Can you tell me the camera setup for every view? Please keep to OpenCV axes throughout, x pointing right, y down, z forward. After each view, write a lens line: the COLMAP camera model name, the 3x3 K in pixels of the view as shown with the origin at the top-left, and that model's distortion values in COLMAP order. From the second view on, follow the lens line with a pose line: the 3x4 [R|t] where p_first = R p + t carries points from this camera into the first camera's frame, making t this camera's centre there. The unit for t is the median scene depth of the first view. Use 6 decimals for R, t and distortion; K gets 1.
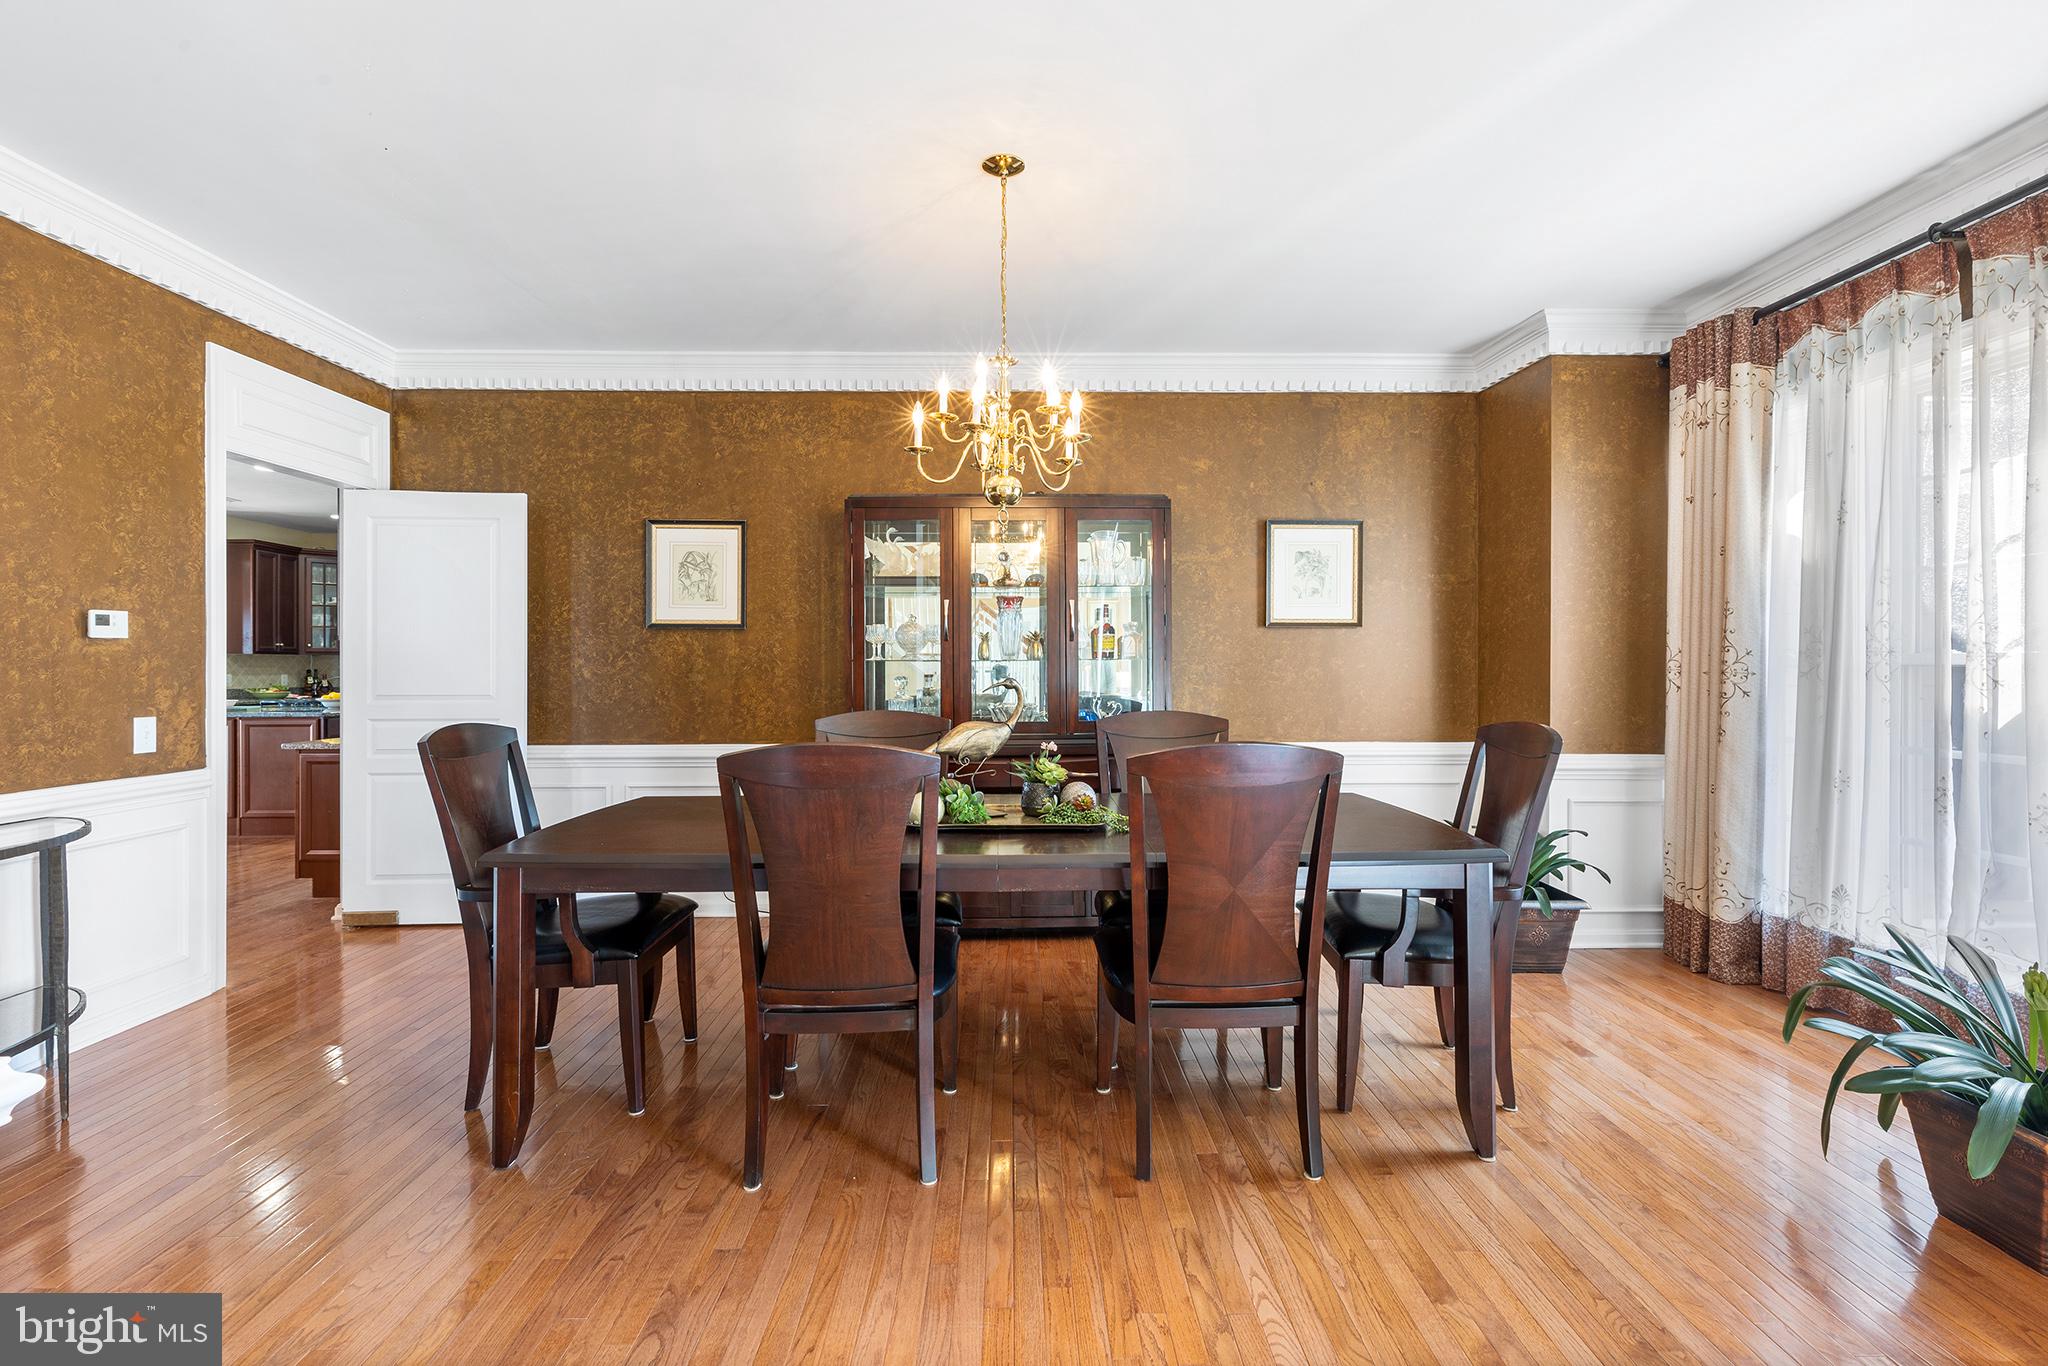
lens RADIAL K [[923.4, 0, 1037.5], [0, 923.4, 669.2], [0, 0, 1]] dist [0.002651, -0.000322]
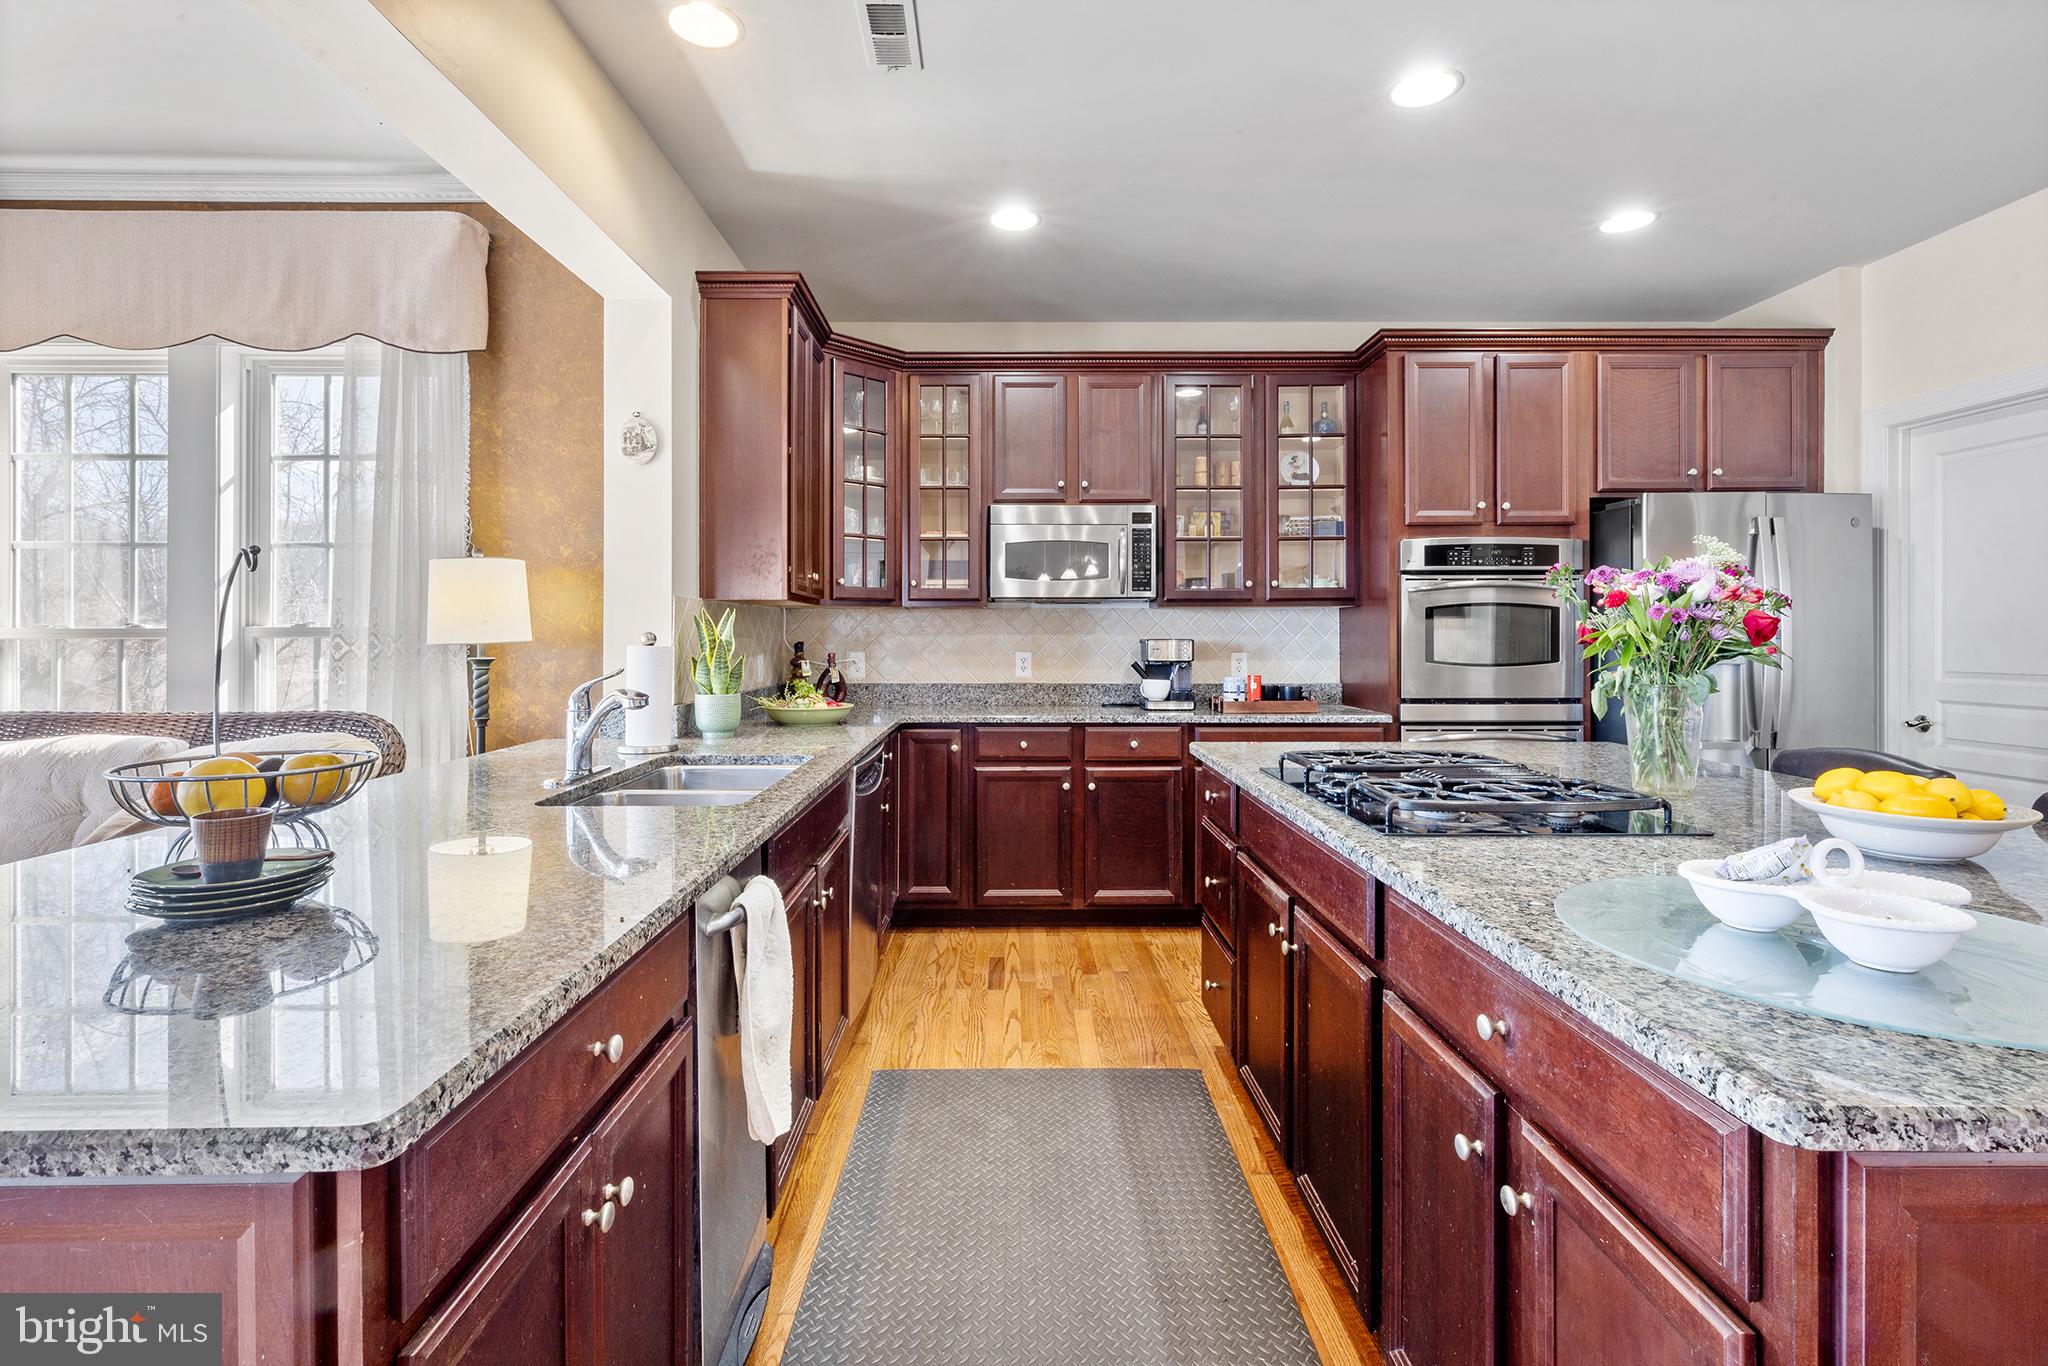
lens RADIAL K [[923.4, 0, 1013.6], [0, 923.4, 632.7], [0, 0, 1]] dist [0.002651, -0.000322]
pose [[0.999620, -0.002977, -0.027399, -1.949562], [0.002864, 0.999987, -0.004153, -0.006162], [0.027411, 0.004073, 0.999616, 1.686327]]
